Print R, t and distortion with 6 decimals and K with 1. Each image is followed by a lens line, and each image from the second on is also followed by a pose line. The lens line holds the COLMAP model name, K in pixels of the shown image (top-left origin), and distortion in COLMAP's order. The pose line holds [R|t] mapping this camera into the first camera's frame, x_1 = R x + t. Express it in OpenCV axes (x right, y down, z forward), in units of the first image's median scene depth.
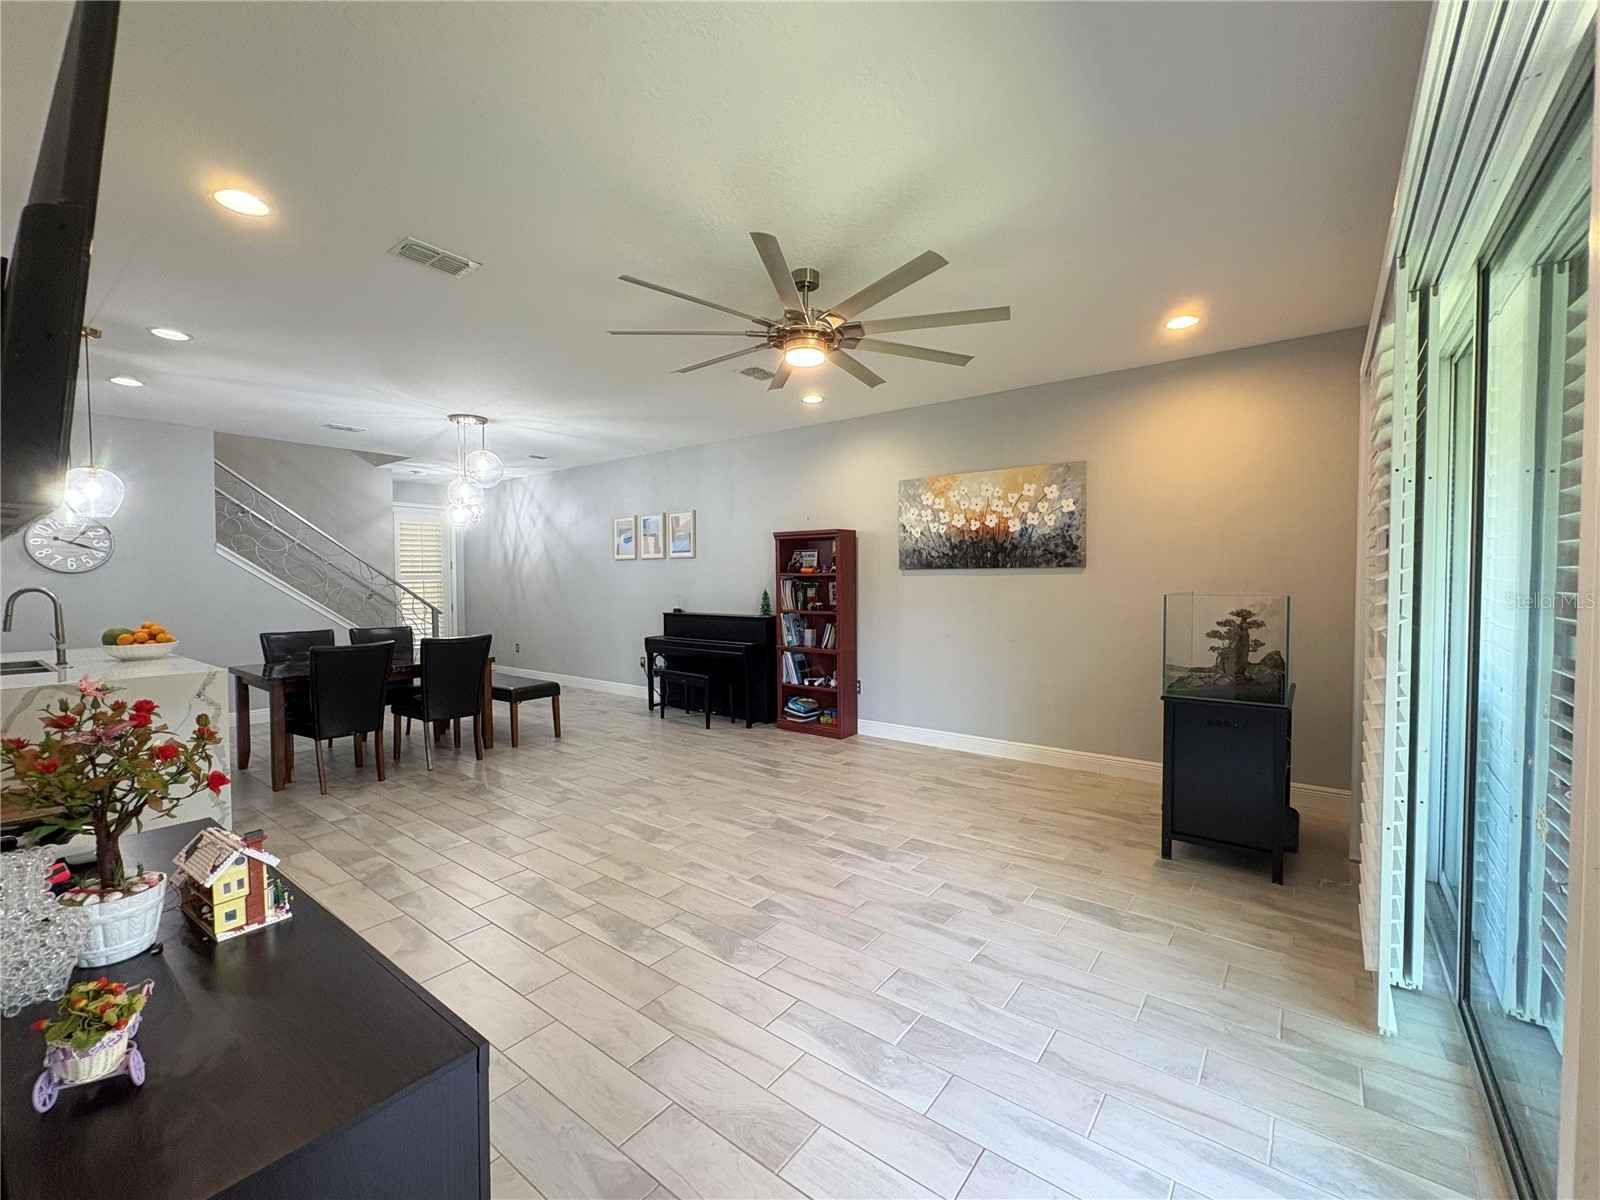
lens RADIAL K [[671.3, 0, 799.6], [0, 671.3, 600.6], [0, 0, 1]] dist [0.001603, 0.000205]
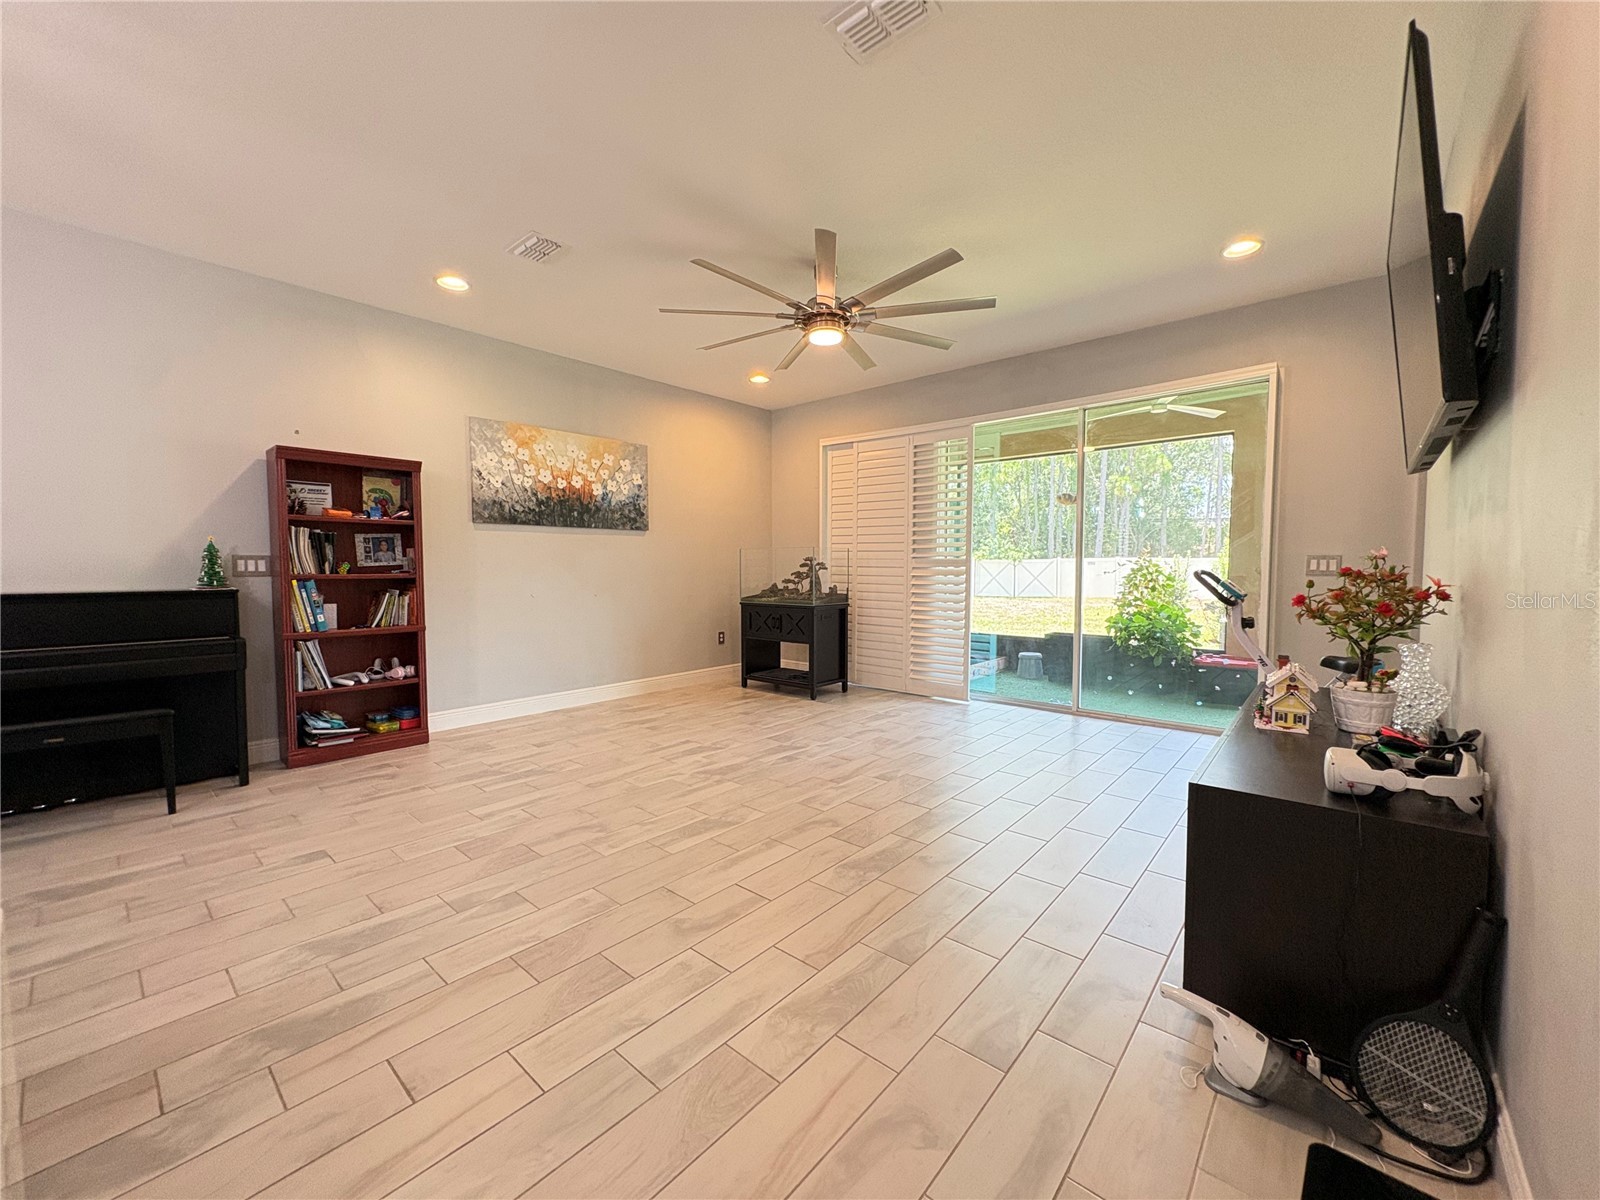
lens RADIAL K [[636.5, 0, 798.0], [0, 636.5, 600.0], [0, 0, 1]] dist [0.002252, -0.000499]
pose [[0.057027, -0.049430, 0.997148, -0.699019], [0.034489, 0.998275, 0.047514, 0.030304], [-0.997777, 0.031681, 0.058634, 0.605368]]
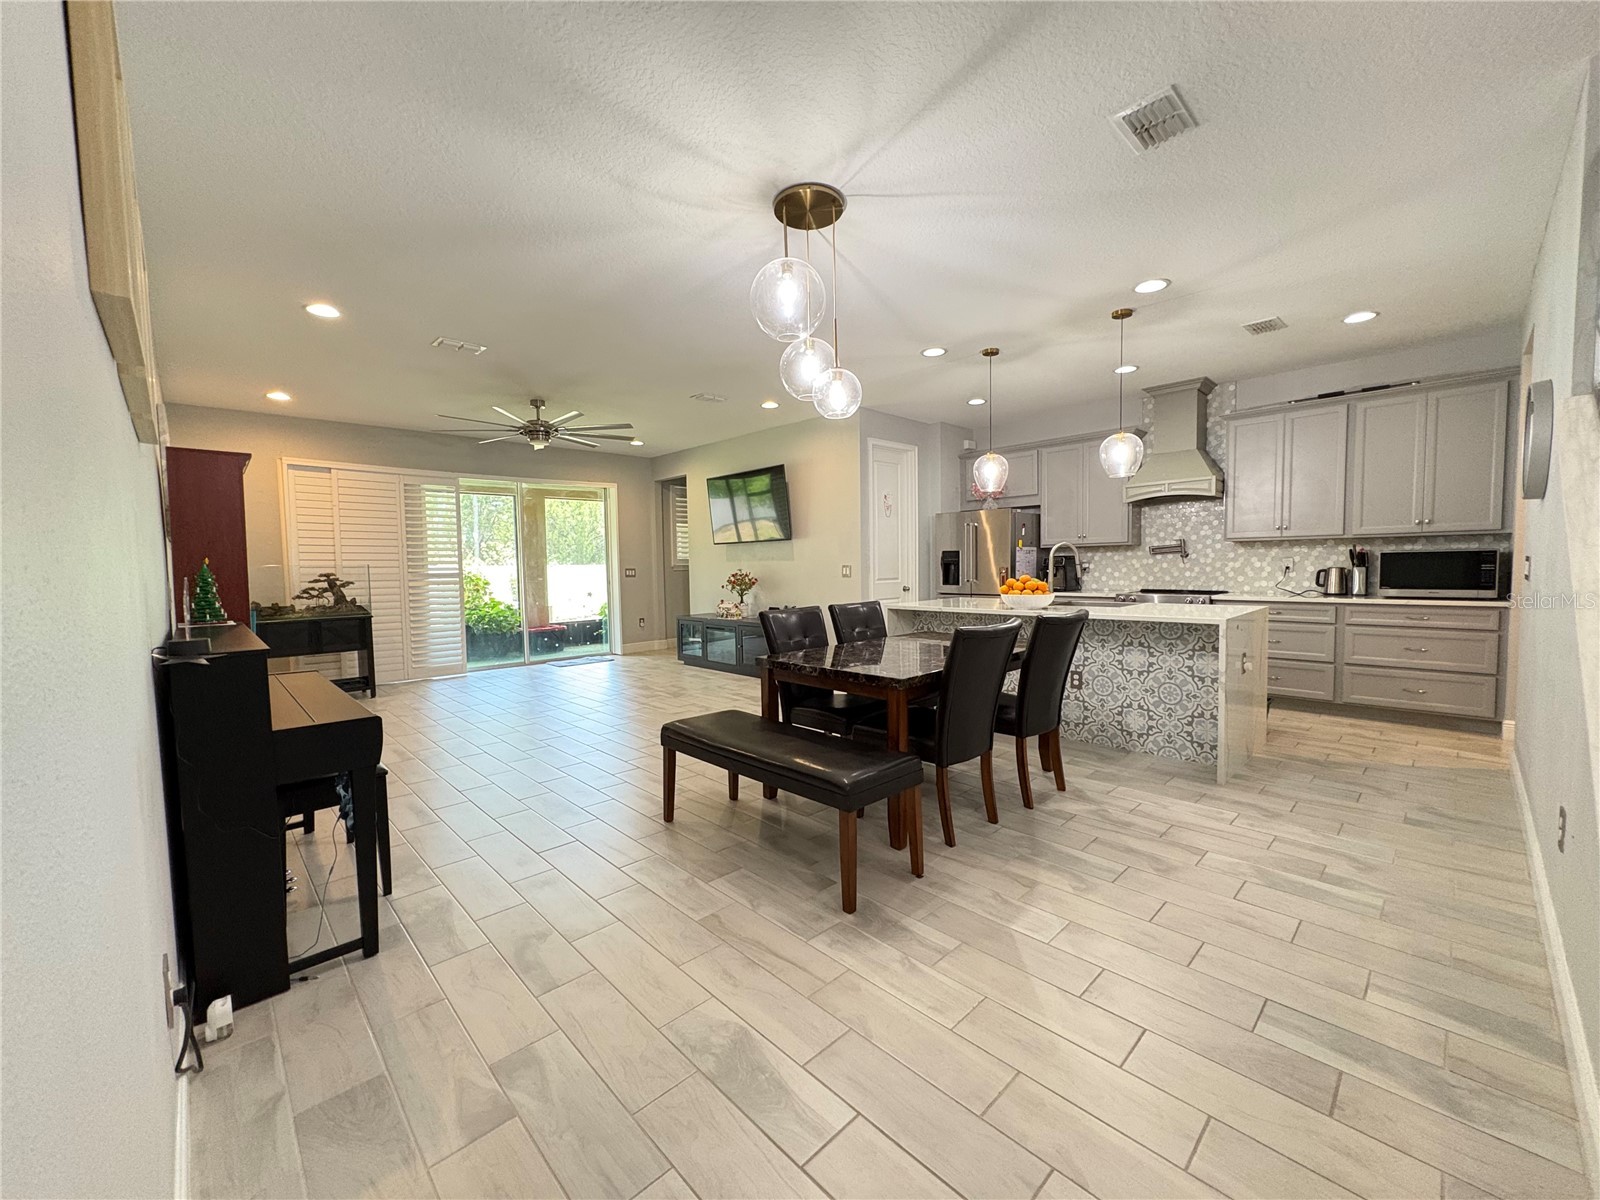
lens RADIAL K [[636.5, 0, 801.7], [0, 636.5, 596.9], [0, 0, 1]] dist [0.002252, -0.000499]
pose [[-0.989375, 0.013971, 0.144713, -0.634762], [0.026609, 0.995960, 0.085768, -0.025854], [-0.142930, 0.088708, -0.985749, 1.714734]]
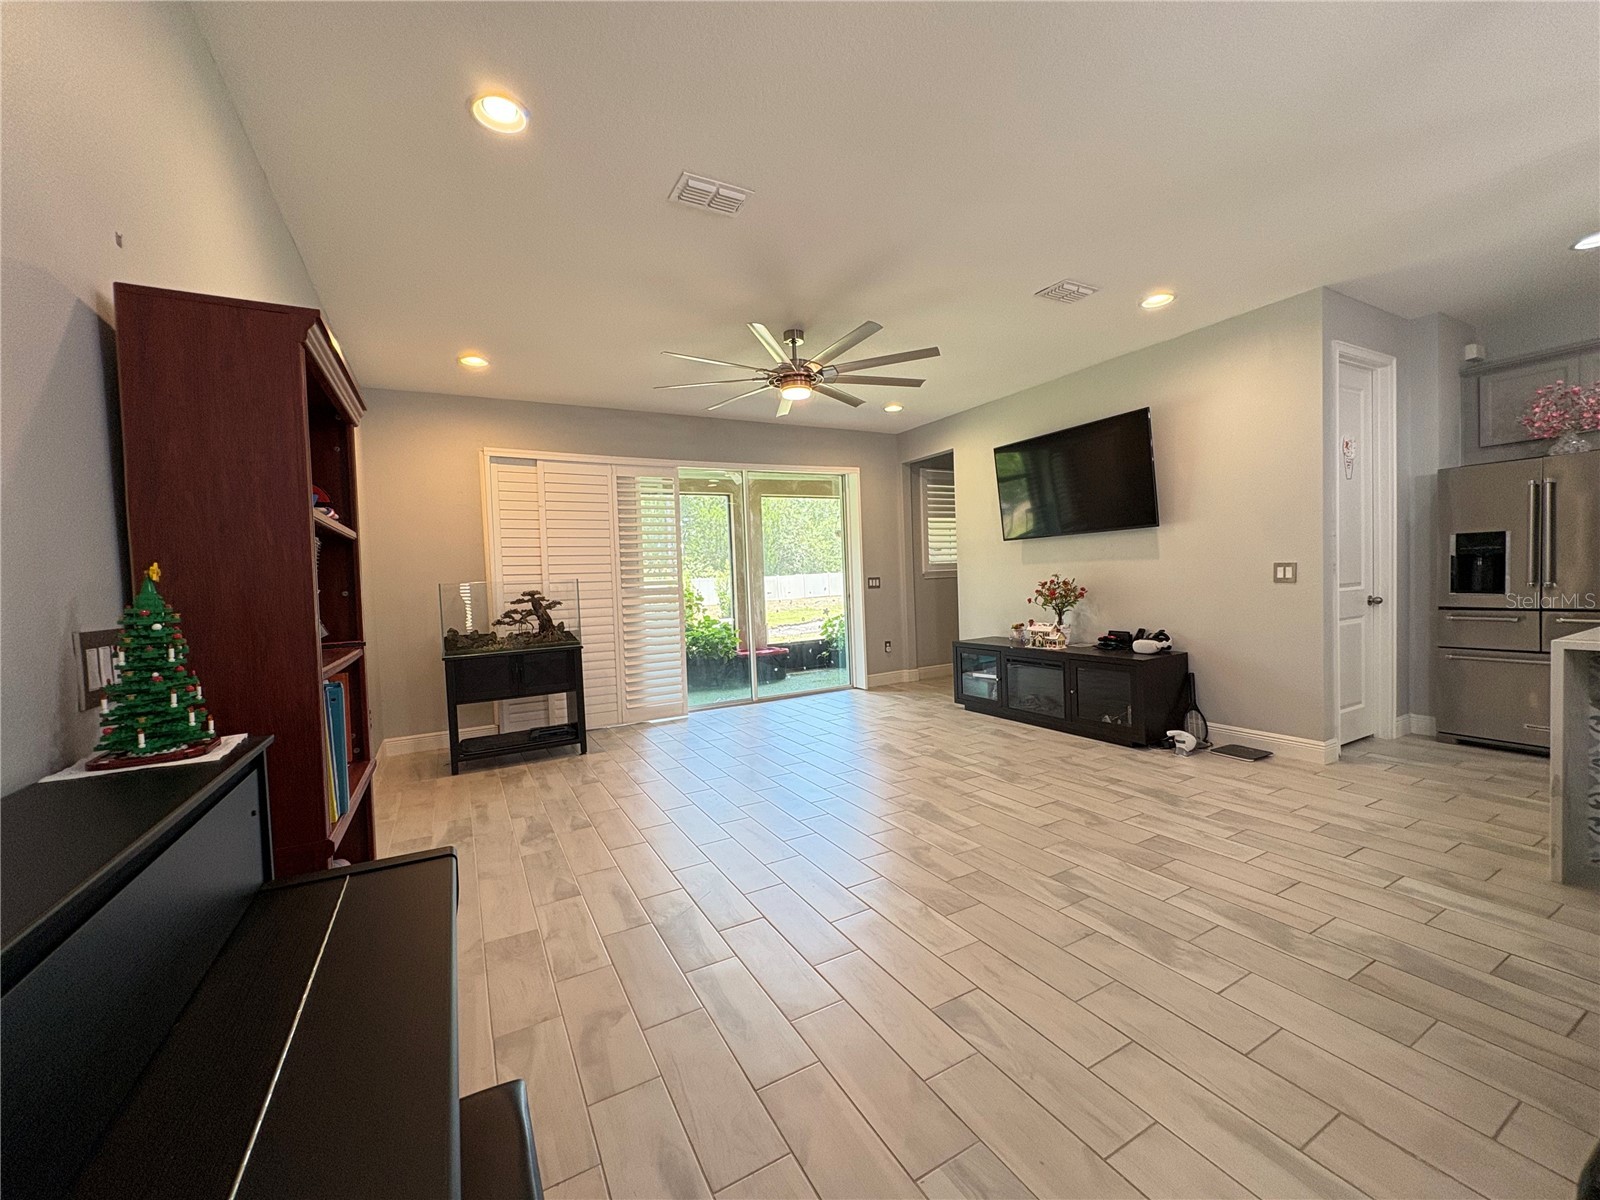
lens RADIAL K [[636.5, 0, 803.0], [0, 636.5, 595.8], [0, 0, 1]] dist [0.002252, -0.000499]
pose [[-0.917905, 0.030459, 0.395630, -0.307995], [0.058840, 0.996475, 0.059799, -0.016633], [-0.392414, 0.078169, -0.916461, 1.350847]]
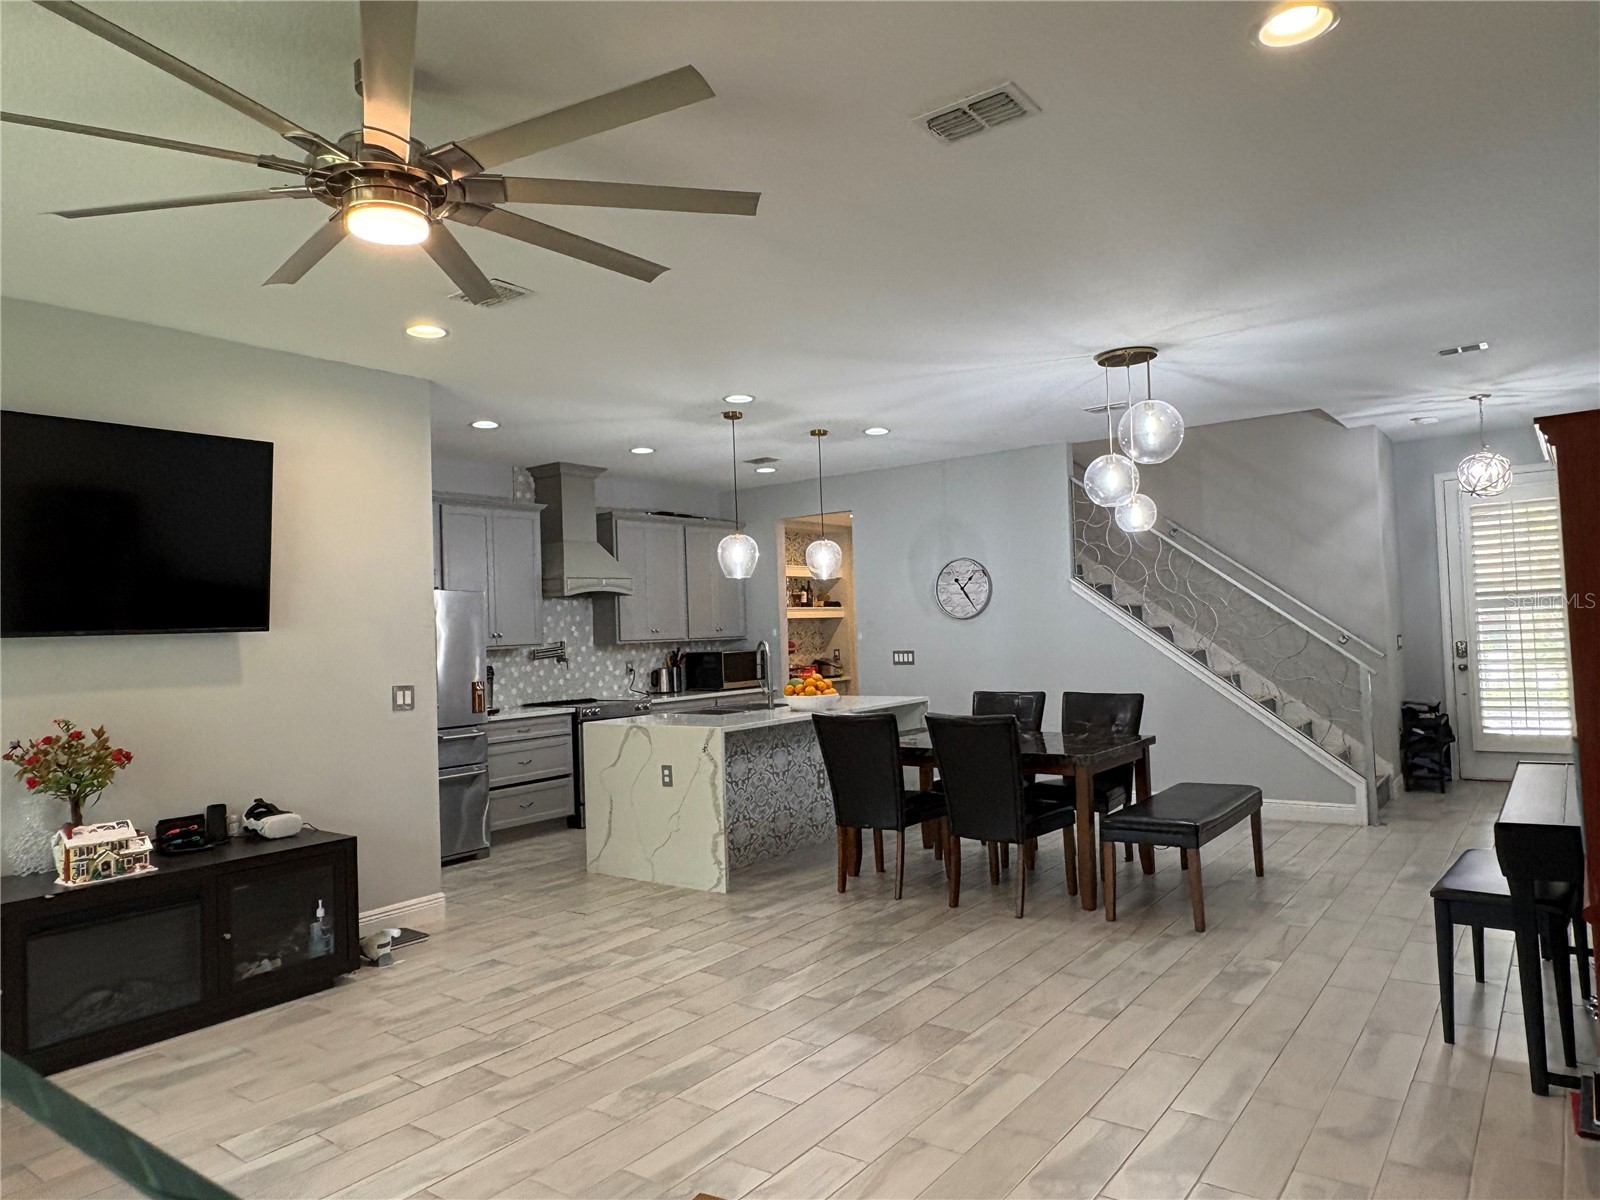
lens RADIAL K [[1036.3, 0, 798.7], [0, 1036.3, 601.2], [0, 0, 1]] dist [0.006129, -0.000691]
pose [[0.014227, -0.026846, -0.999538, 0.489702], [0.003508, 0.999635, -0.026799, -0.030547], [0.999893, -0.003125, 0.014316, 0.791595]]
